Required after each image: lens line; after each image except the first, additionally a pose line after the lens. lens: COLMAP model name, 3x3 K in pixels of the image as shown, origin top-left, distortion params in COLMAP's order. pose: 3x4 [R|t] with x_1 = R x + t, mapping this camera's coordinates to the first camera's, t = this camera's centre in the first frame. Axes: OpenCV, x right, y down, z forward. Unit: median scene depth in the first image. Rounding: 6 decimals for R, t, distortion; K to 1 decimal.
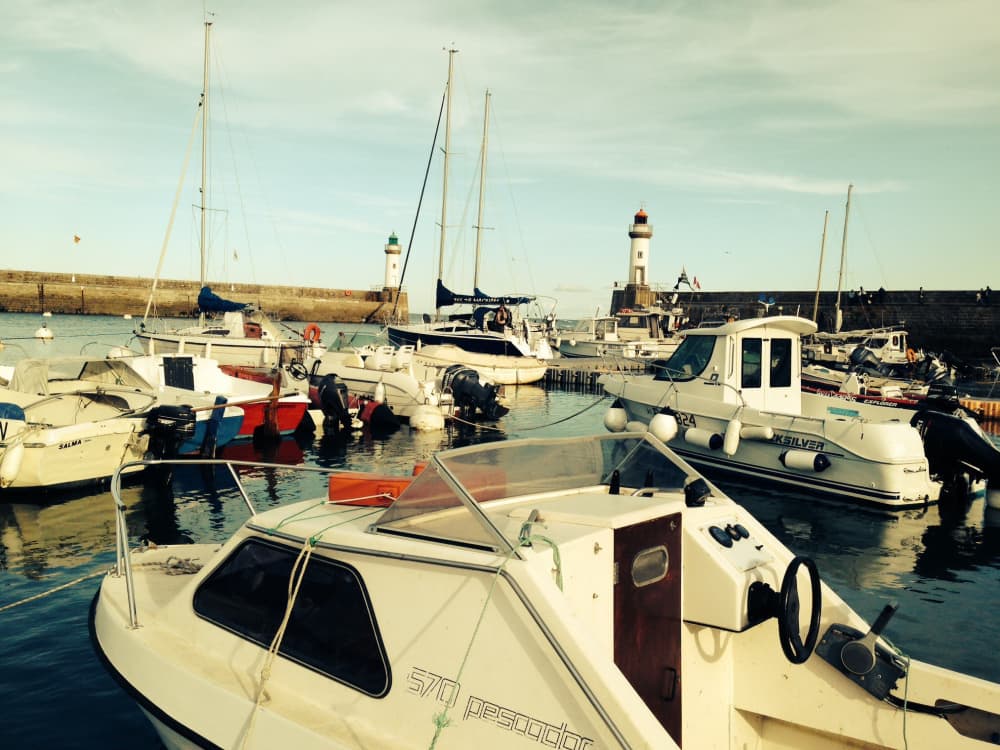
lens RADIAL K [[1100.3, 0, 500.0], [0, 1100.3, 375.0], [0, 0, 1]] dist [0.027471, 0.027026]
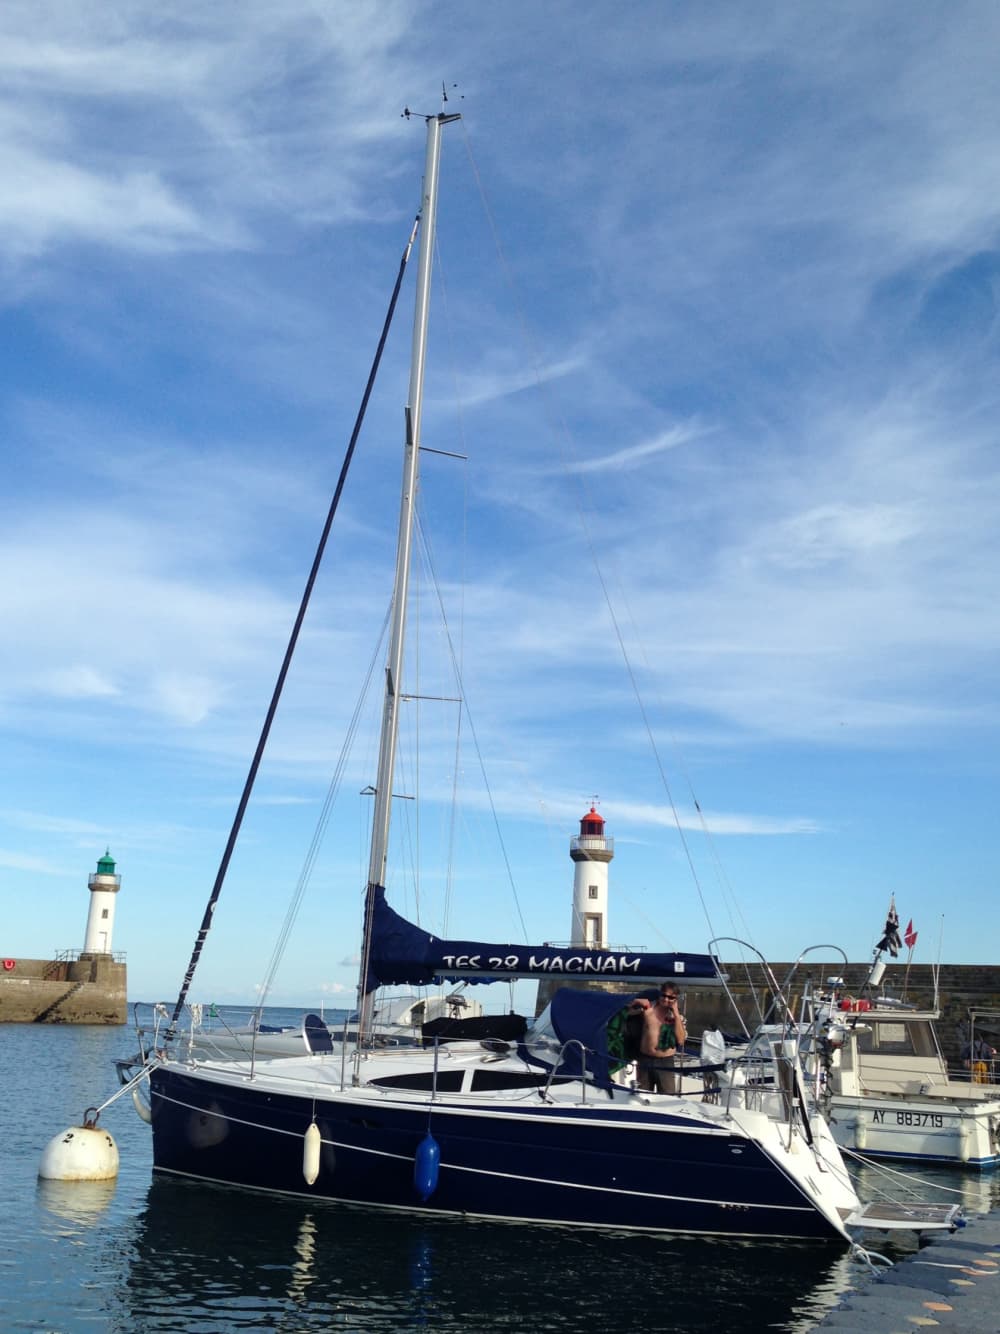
lens RADIAL K [[1467.7, 0, 500.0], [0, 1467.7, 667.0], [0, 0, 1]] dist [0.027471, 0.027026]
pose [[0.983801, 0.042851, 0.174069, -0.044231], [0.006882, 0.961267, -0.275533, -0.018379], [-0.179134, 0.272268, 0.945400, 0.306446]]
